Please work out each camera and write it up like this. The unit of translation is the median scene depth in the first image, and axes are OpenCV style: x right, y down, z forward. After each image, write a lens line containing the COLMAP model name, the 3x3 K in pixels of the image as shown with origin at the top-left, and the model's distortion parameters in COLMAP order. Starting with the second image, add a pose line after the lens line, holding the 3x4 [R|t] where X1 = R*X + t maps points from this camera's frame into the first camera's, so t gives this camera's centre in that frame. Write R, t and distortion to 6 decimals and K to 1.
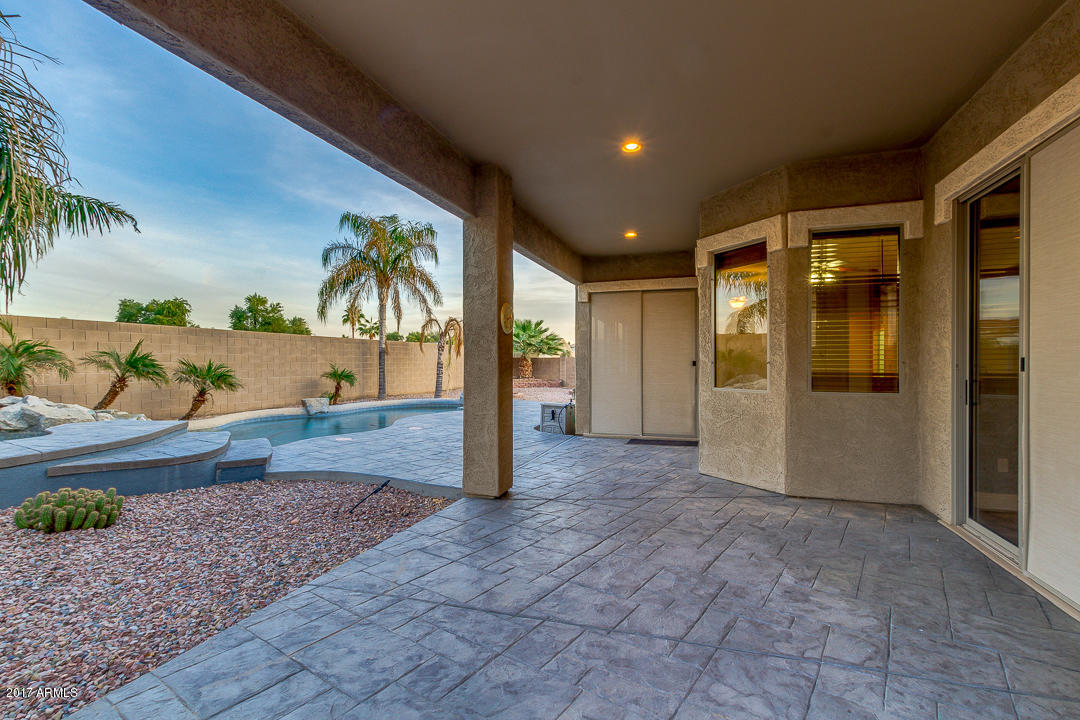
lens RADIAL K [[483.0, 0, 541.9], [0, 483.0, 366.4], [0, 0, 1]] dist [0.009057, -0.001966]
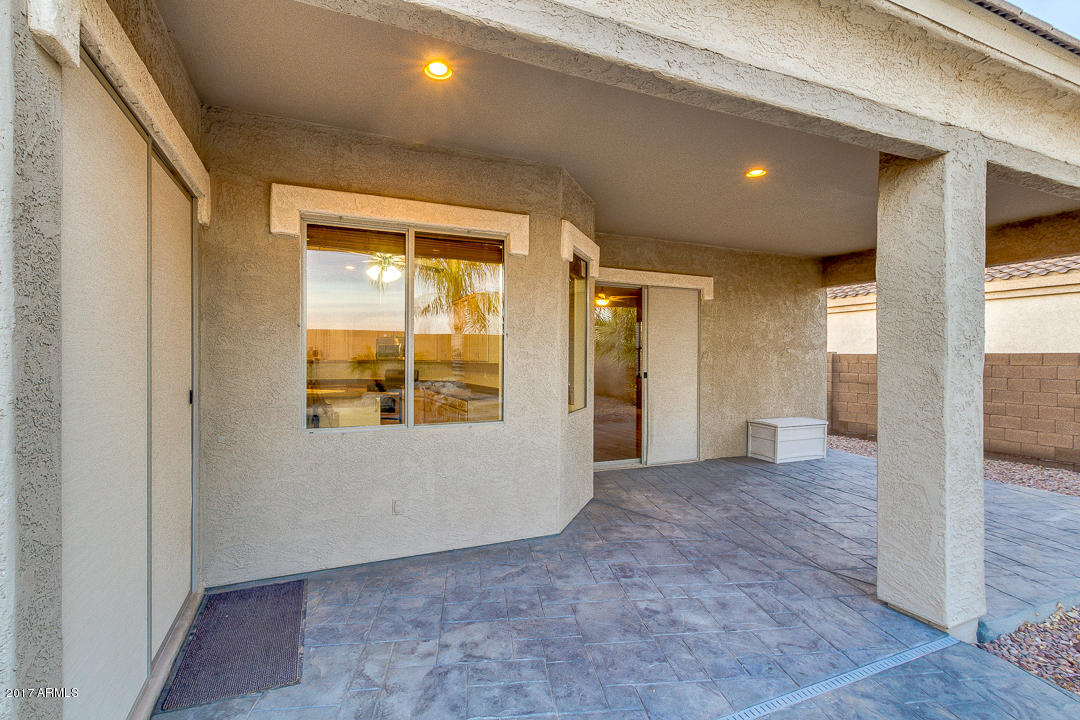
lens RADIAL K [[483.0, 0, 531.8], [0, 483.0, 359.5], [0, 0, 1]] dist [0.009057, -0.001966]
pose [[-0.660212, 0.012668, 0.750973, -0.287720], [0.013639, 0.999895, -0.004876, -0.063774], [-0.750956, 0.007024, -0.660315, 2.128447]]
